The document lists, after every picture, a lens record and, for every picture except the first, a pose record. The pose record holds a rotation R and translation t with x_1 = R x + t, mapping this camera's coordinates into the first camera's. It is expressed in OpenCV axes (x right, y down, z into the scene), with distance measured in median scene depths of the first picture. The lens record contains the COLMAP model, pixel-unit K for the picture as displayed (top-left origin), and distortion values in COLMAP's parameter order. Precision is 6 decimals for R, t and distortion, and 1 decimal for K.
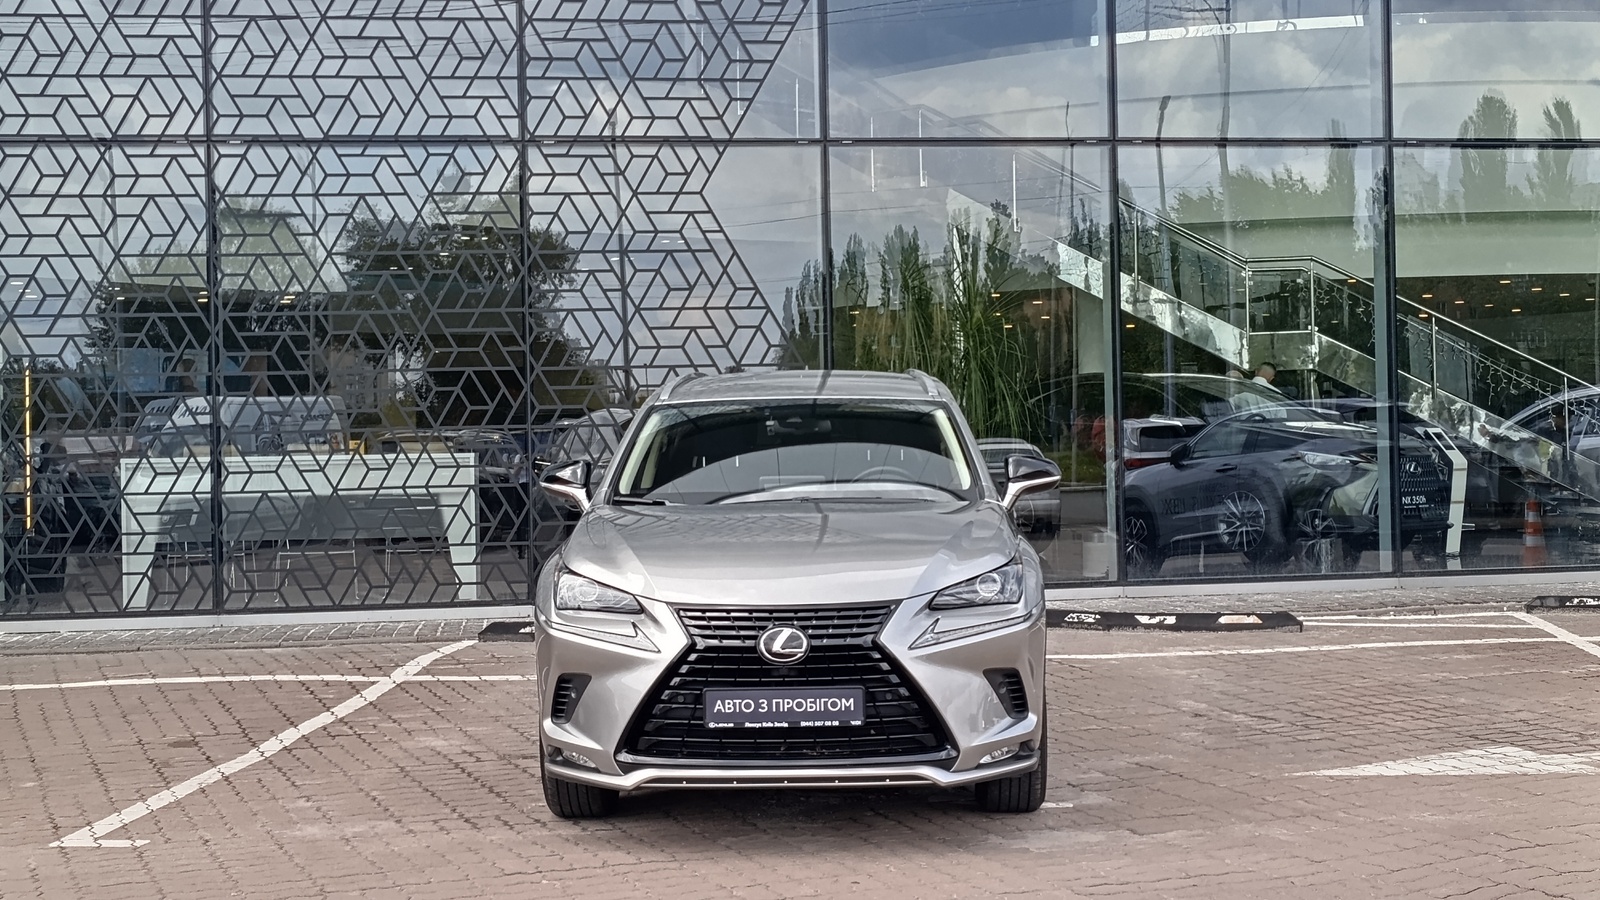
lens RADIAL K [[2156.9, 0, 783.9], [0, 2156.9, 326.2], [0, 0, 1]] dist [0.058799, -0.015606]
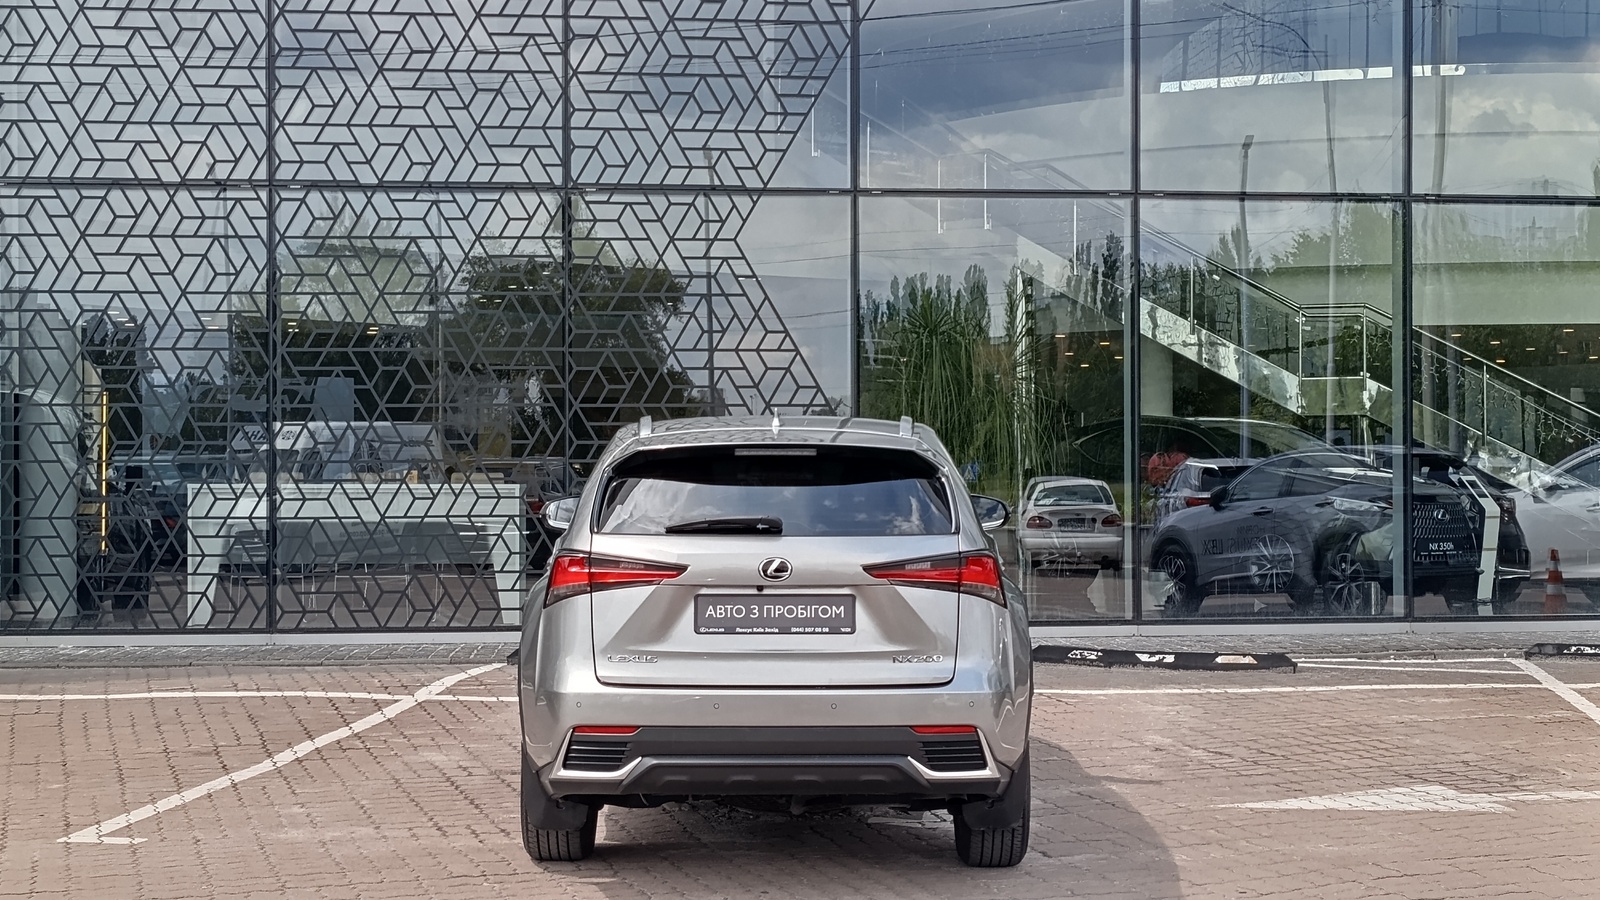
lens RADIAL K [[2159.8, 0, 801.6], [0, 2159.8, 344.3], [0, 0, 1]] dist [0.034403, 0.086975]
pose [[0.998608, 0.015099, -0.050531, 0.048209], [-0.015339, 0.999873, -0.004377, -0.007193], [0.050458, 0.005146, 0.998713, -0.043500]]
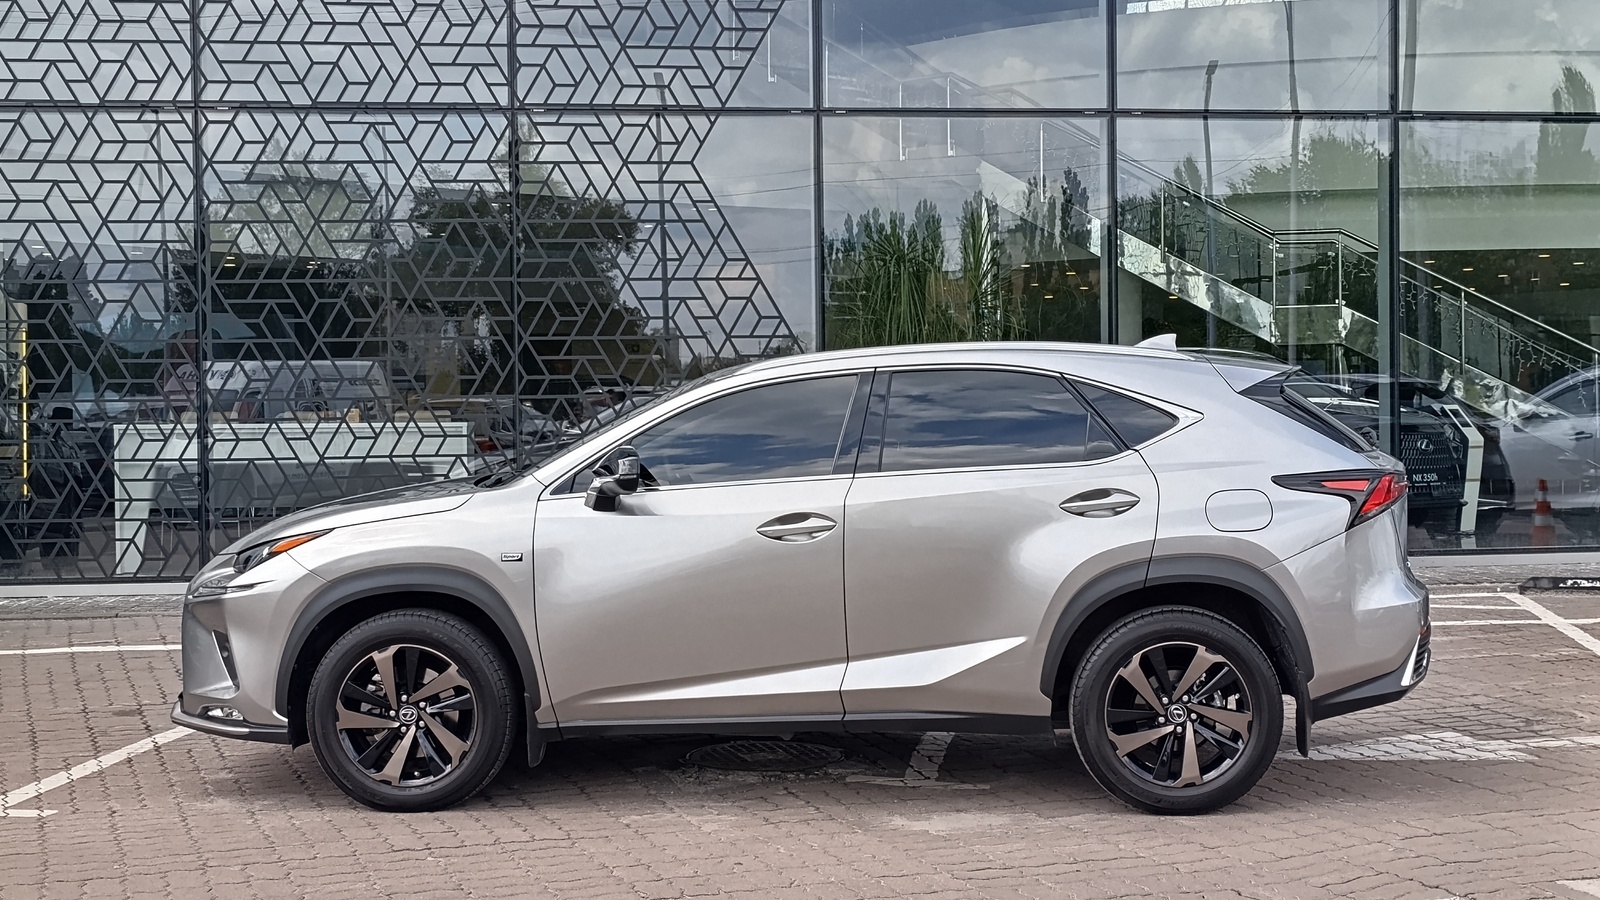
lens RADIAL K [[2167.5, 0, 808.7], [0, 2167.5, 343.5], [0, 0, 1]] dist [0.068153, -0.061278]
pose [[0.999654, 0.008240, -0.024977, 0.041573], [-0.007648, 0.999689, 0.023721, -0.002793], [0.025164, -0.023522, 0.999407, 0.003413]]
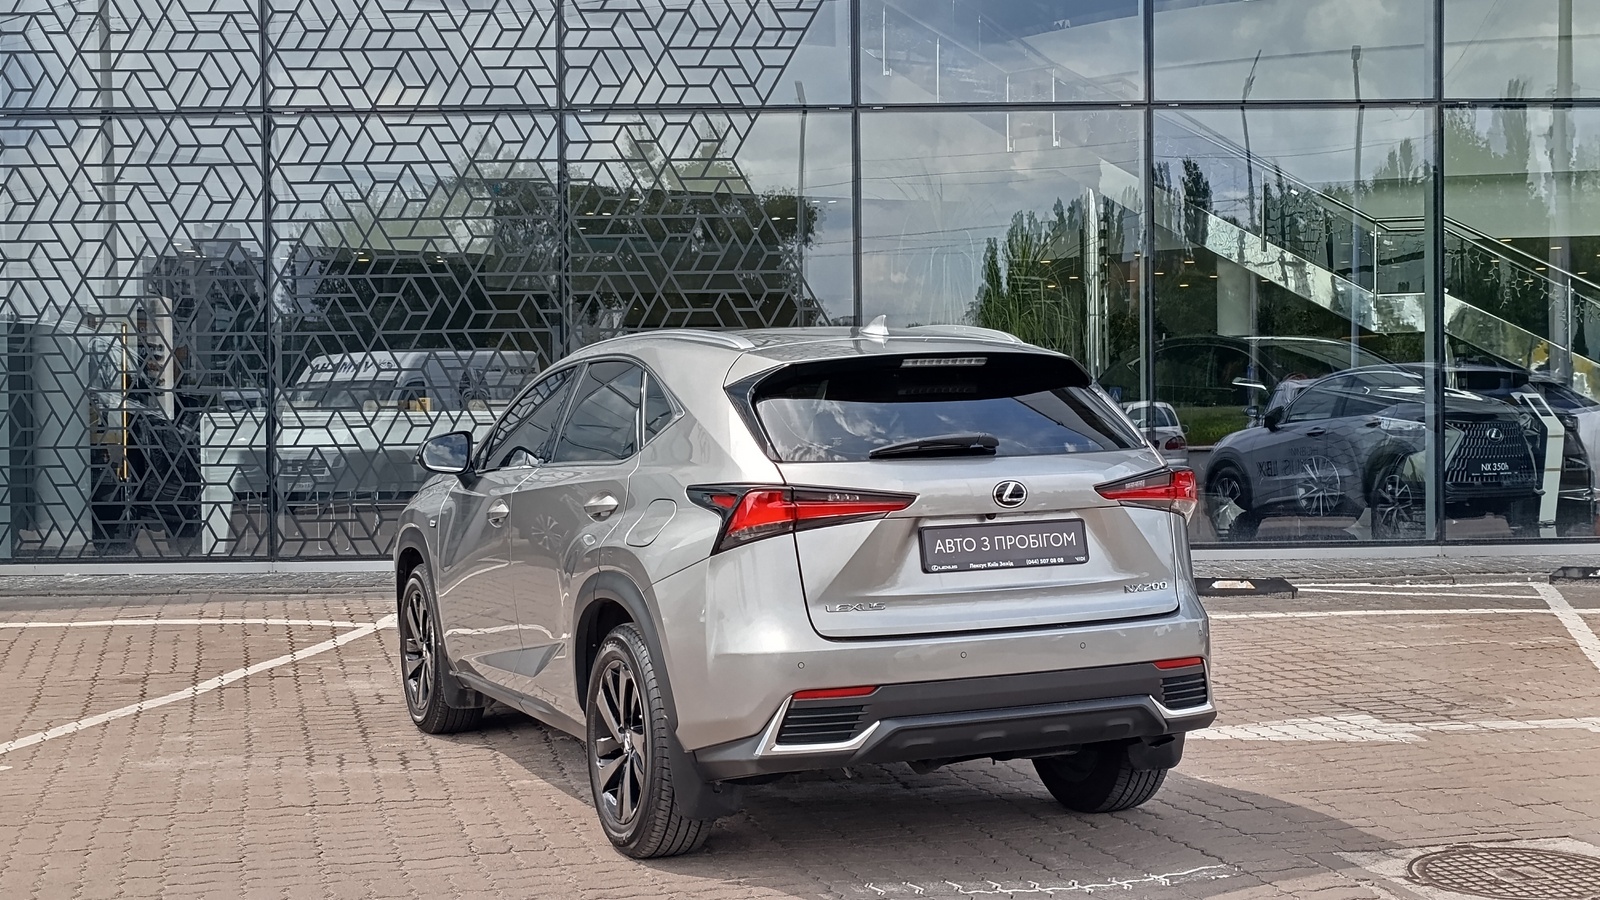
lens RADIAL K [[2167.5, 0, 808.7], [0, 2167.5, 343.5], [0, 0, 1]] dist [0.068153, -0.061278]
pose [[0.991948, 0.005528, -0.126529, 0.130226], [-0.001840, 0.999570, 0.029252, -0.004694], [0.126636, -0.028783, 0.991532, -0.017470]]
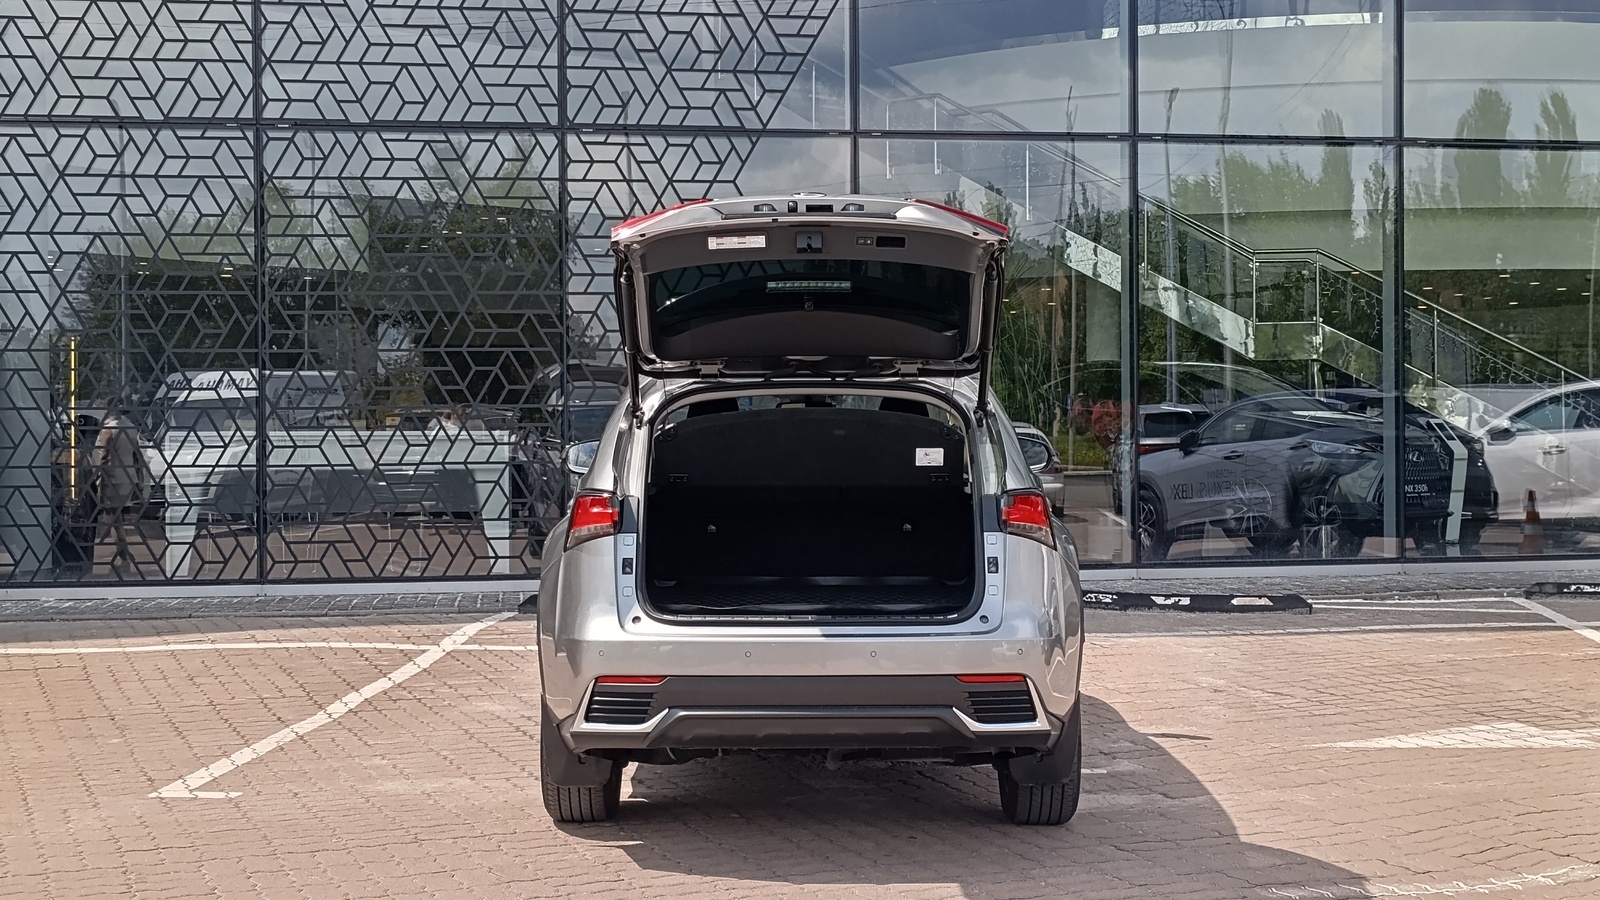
lens RADIAL K [[2167.5, 0, 799.8], [0, 2167.5, 320.0], [0, 0, 1]] dist [0.039366, 0.061120]
pose [[0.999833, 0.014279, 0.011416, -0.018410], [-0.014356, 0.999875, 0.006649, -0.003091], [-0.011320, -0.006811, 0.999913, -0.036265]]
